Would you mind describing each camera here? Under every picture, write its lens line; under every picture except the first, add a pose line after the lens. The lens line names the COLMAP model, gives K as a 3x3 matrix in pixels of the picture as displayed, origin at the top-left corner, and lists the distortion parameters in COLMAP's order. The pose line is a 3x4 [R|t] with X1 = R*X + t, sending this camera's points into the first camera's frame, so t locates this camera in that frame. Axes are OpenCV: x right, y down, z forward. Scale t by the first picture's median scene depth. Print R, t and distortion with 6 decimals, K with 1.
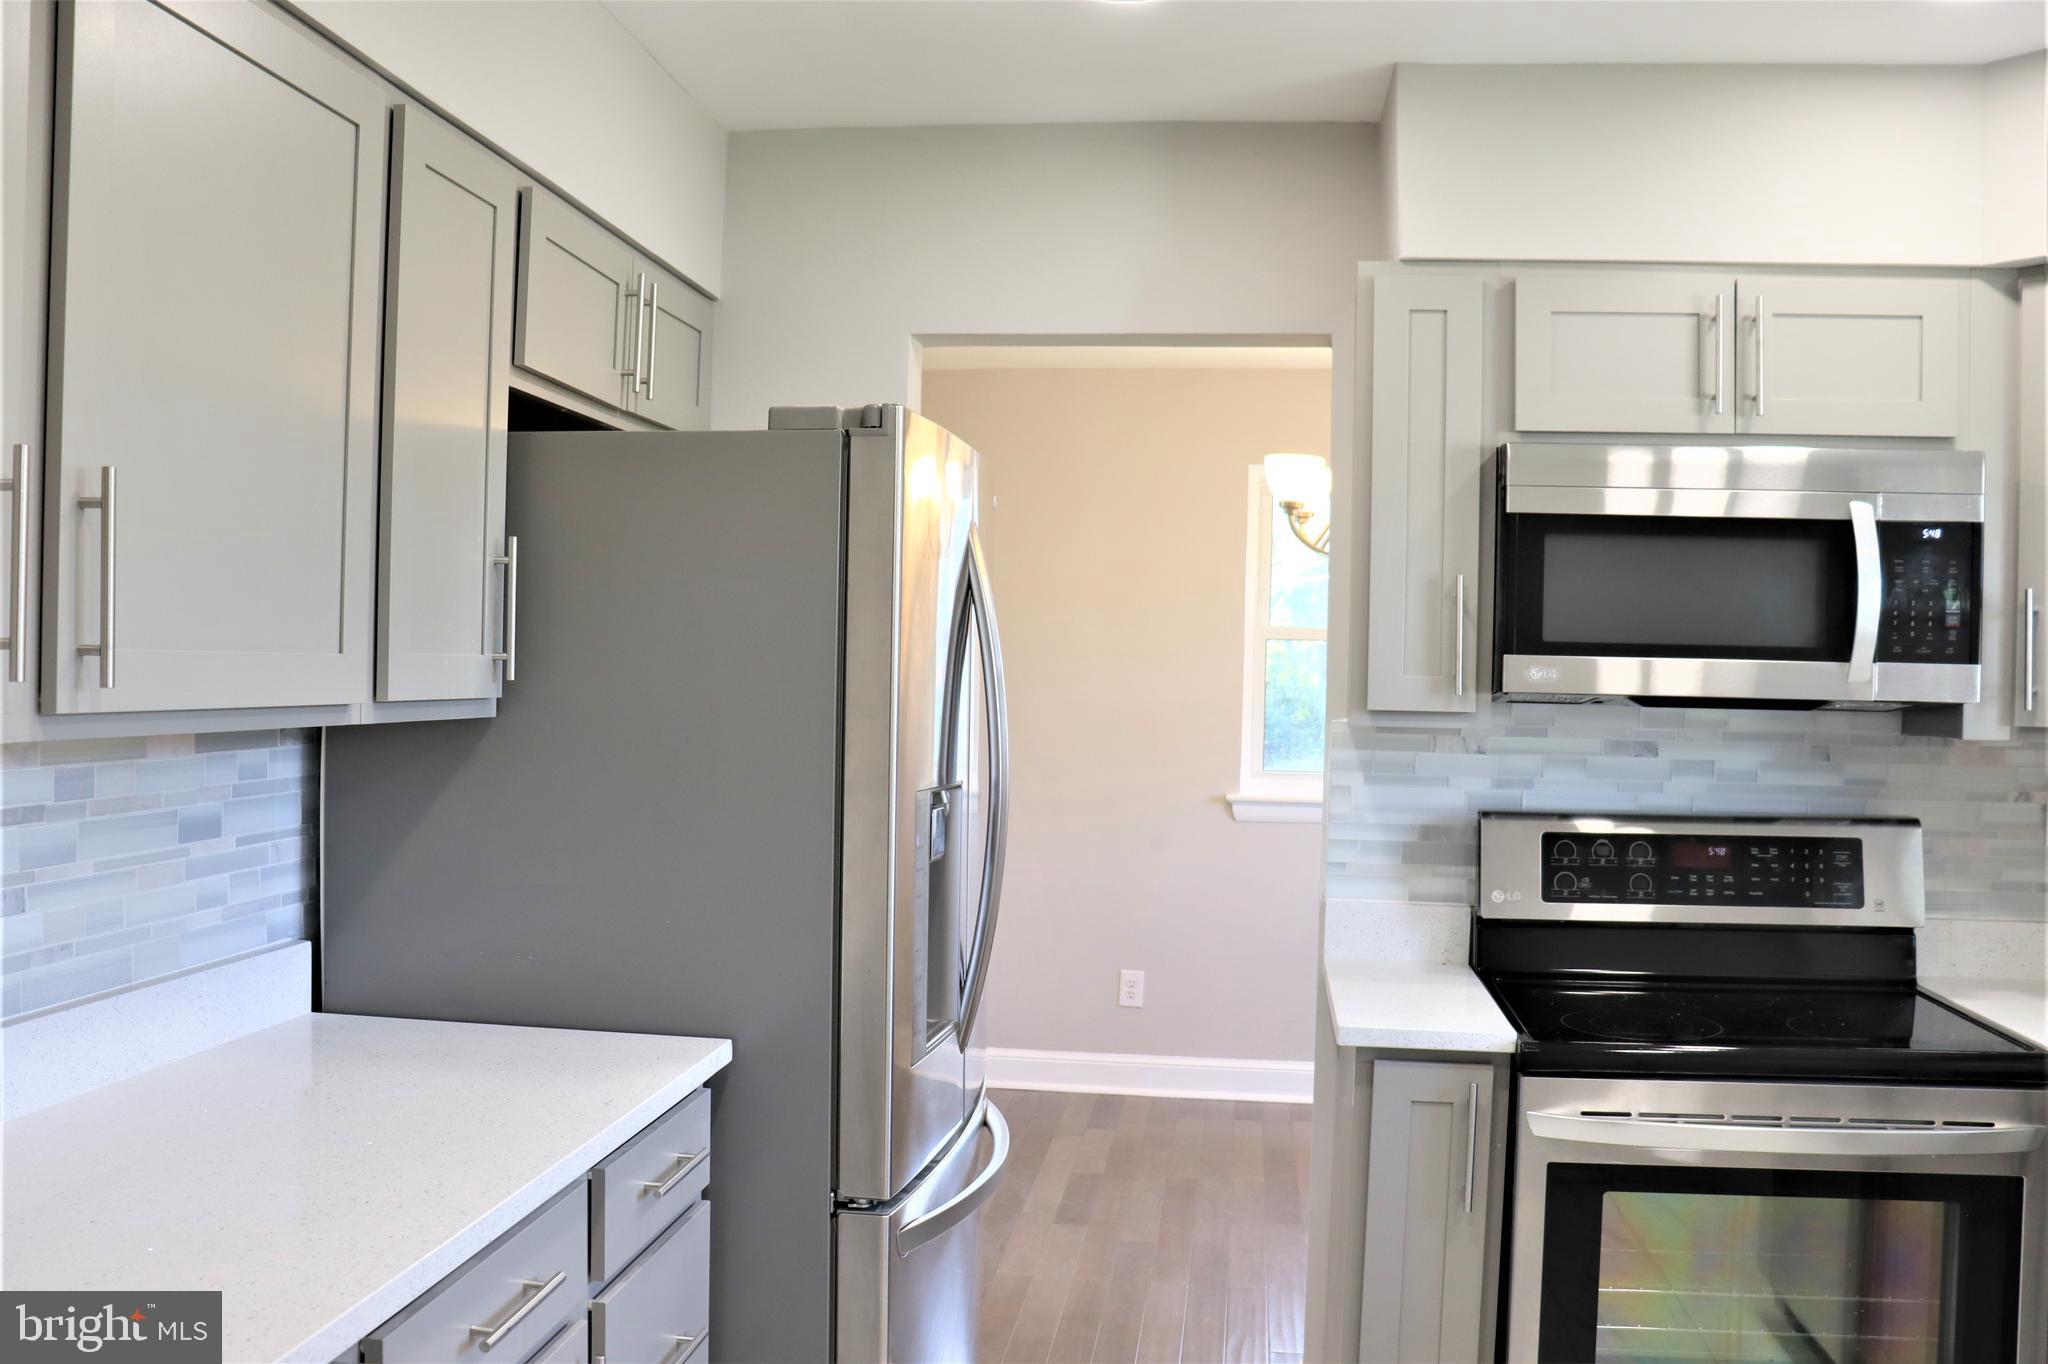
lens RADIAL K [[1777.0, 0, 1022.5], [0, 1777.0, 698.3], [0, 0, 1]] dist [-0.182592, 0.178636]
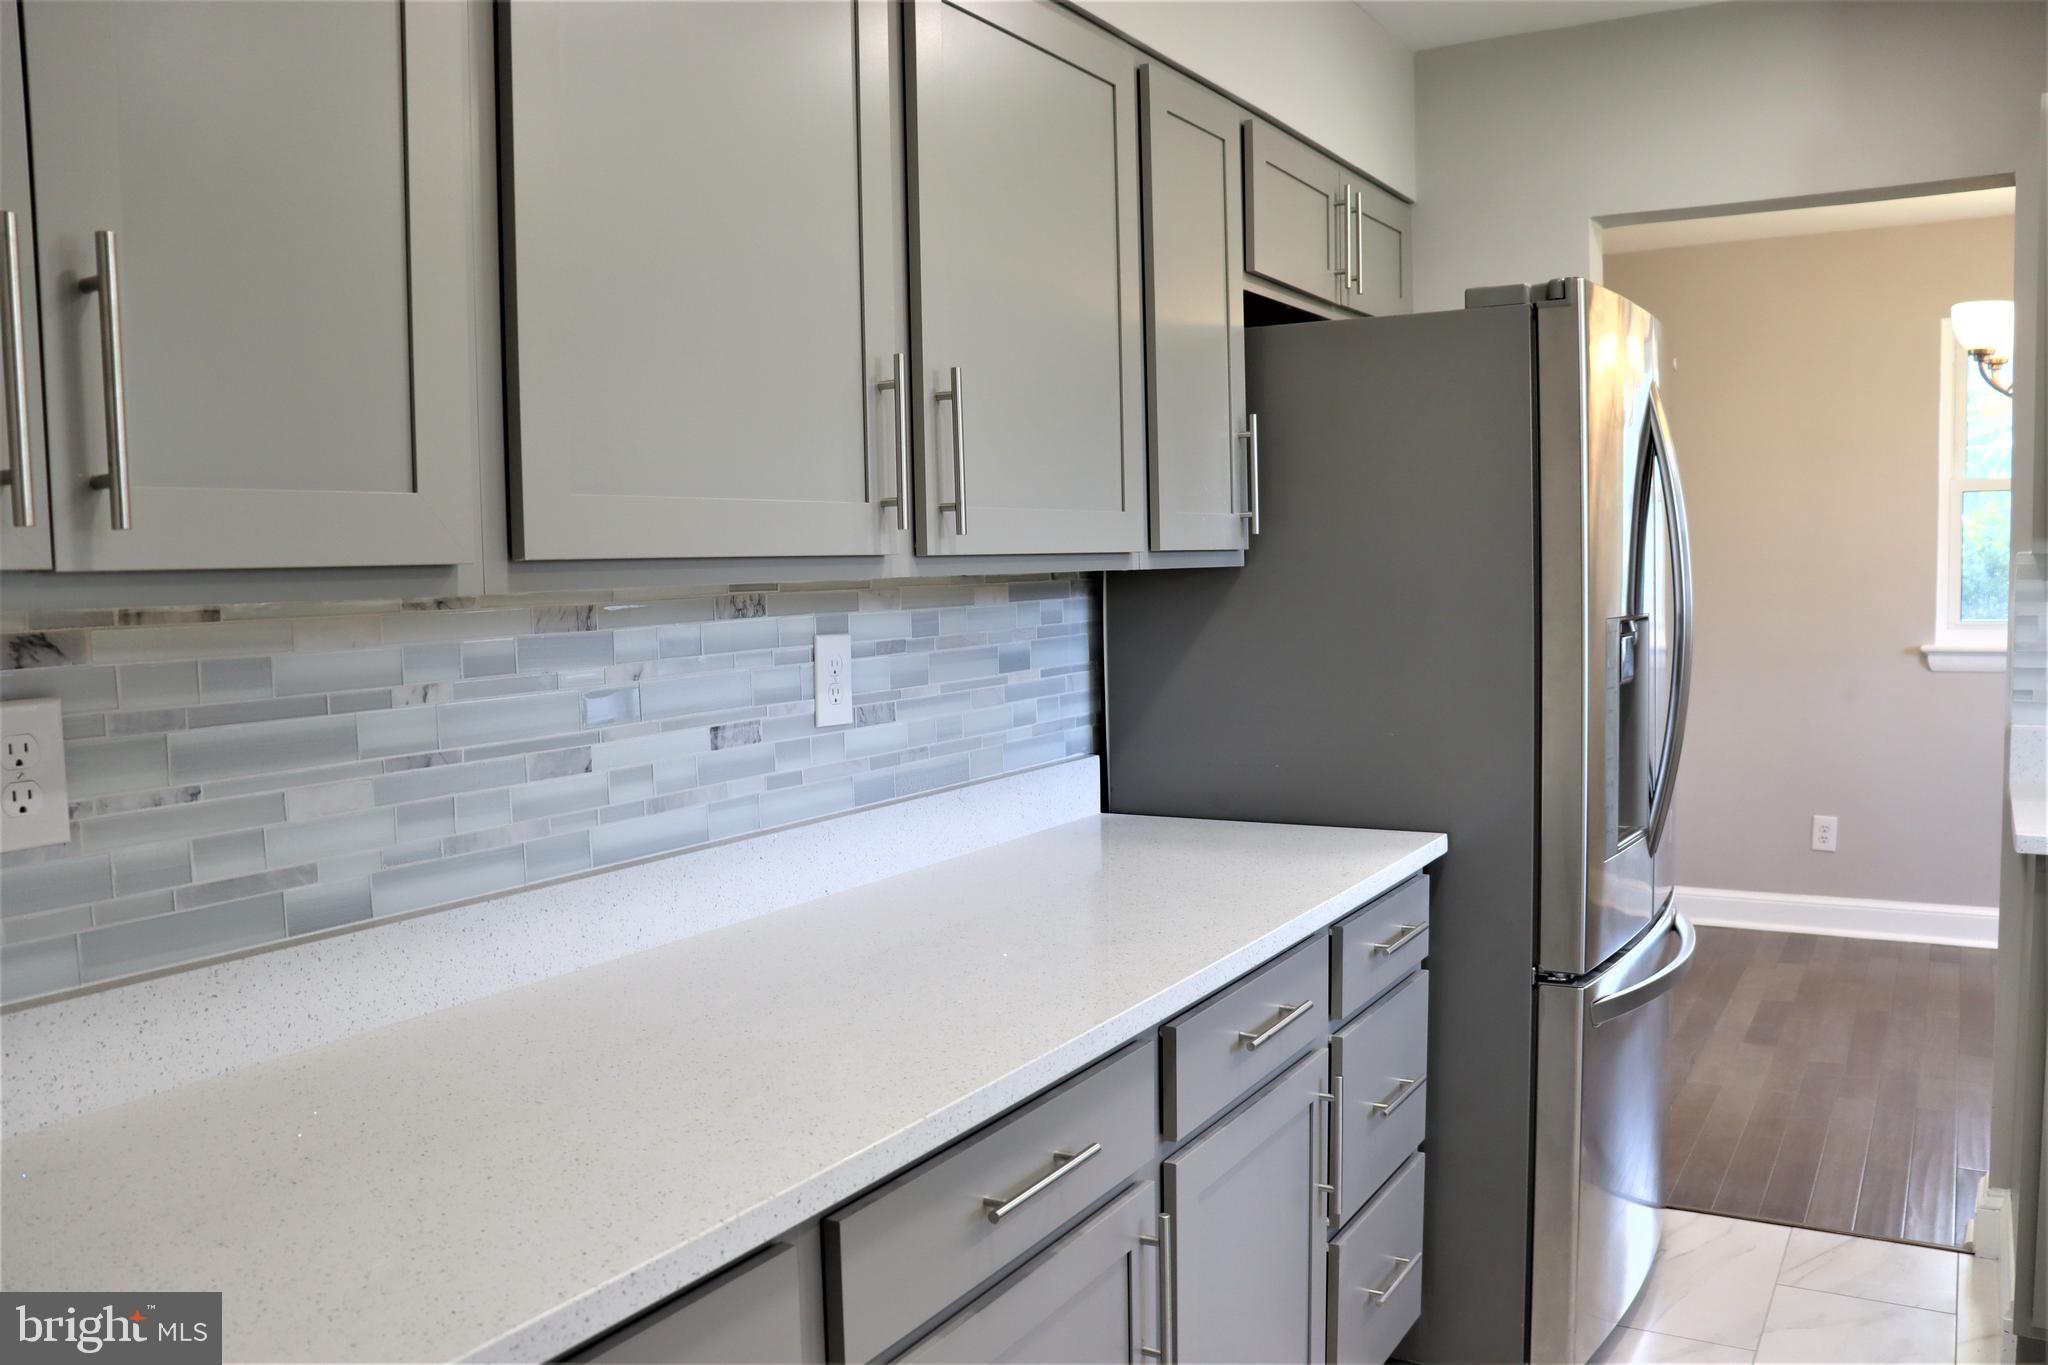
lens RADIAL K [[1679.9, 0, 1034.5], [0, 1679.9, 715.6], [0, 0, 1]] dist [-0.180978, 0.156827]
pose [[0.920241, -0.009203, -0.391244, 0.015371], [0.036428, 0.997397, 0.062222, 0.036361], [0.389653, -0.071512, 0.918181, -0.119096]]
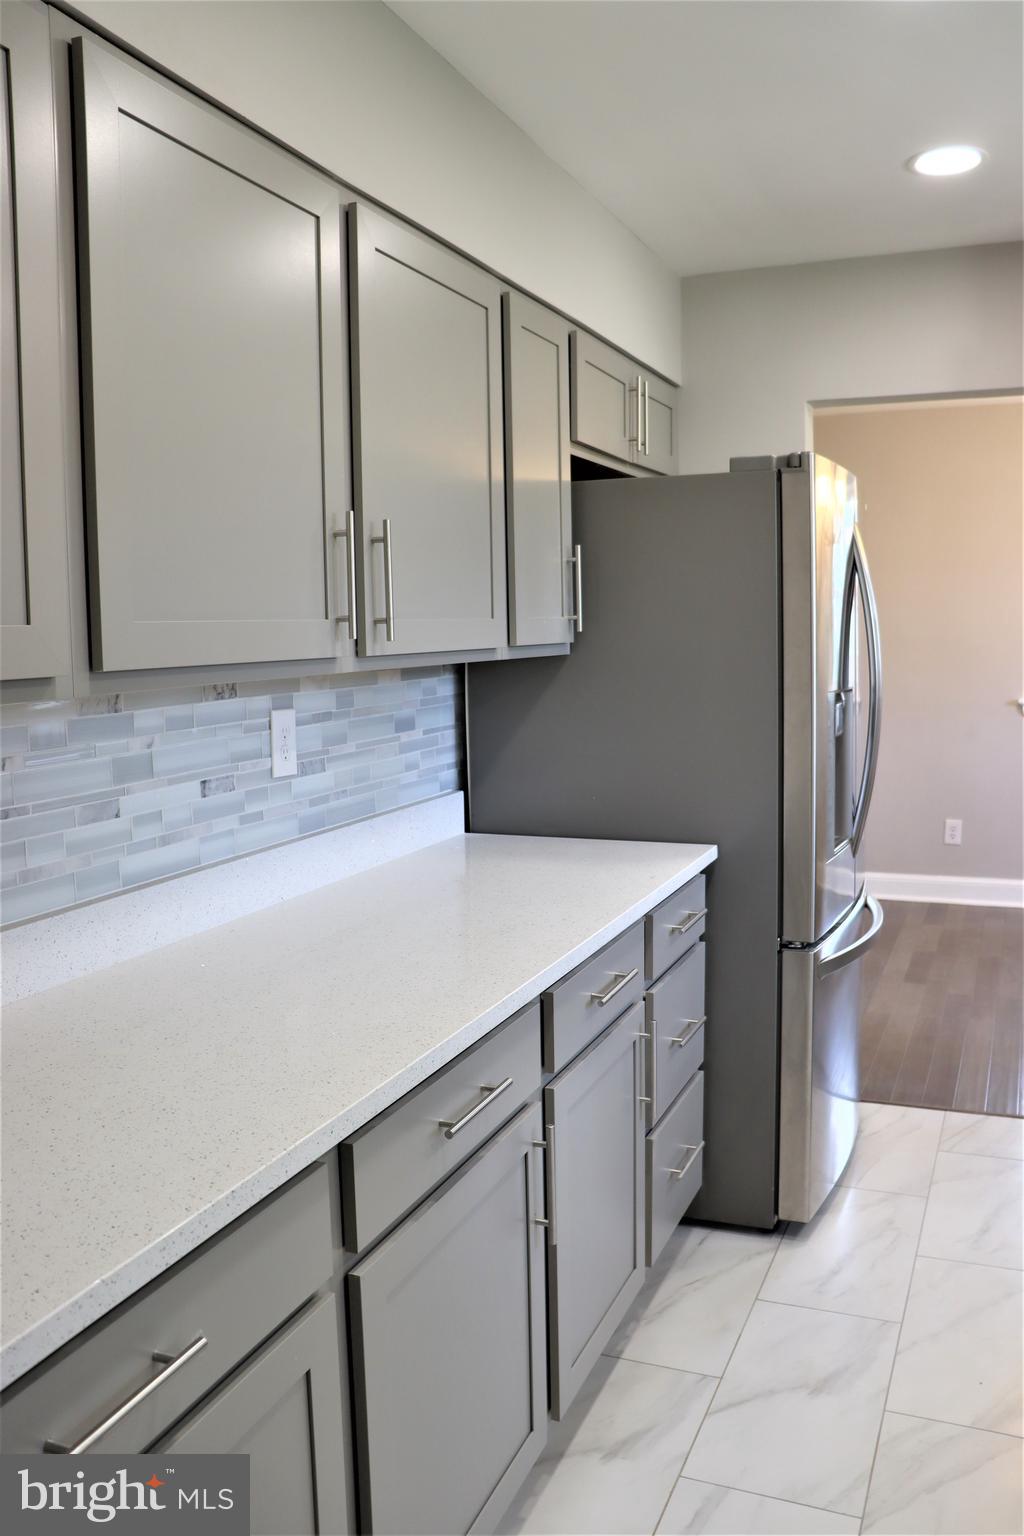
lens RADIAL K [[1267.6, 0, 512.0], [0, 1267.6, 768.0], [0, 0, 1]] dist [-0.178068, 0.151548]
pose [[0.964015, -0.011695, -0.265591, -0.035504], [0.036810, 0.995281, 0.089784, 0.008282], [0.263288, -0.096329, 0.959896, -0.182159]]
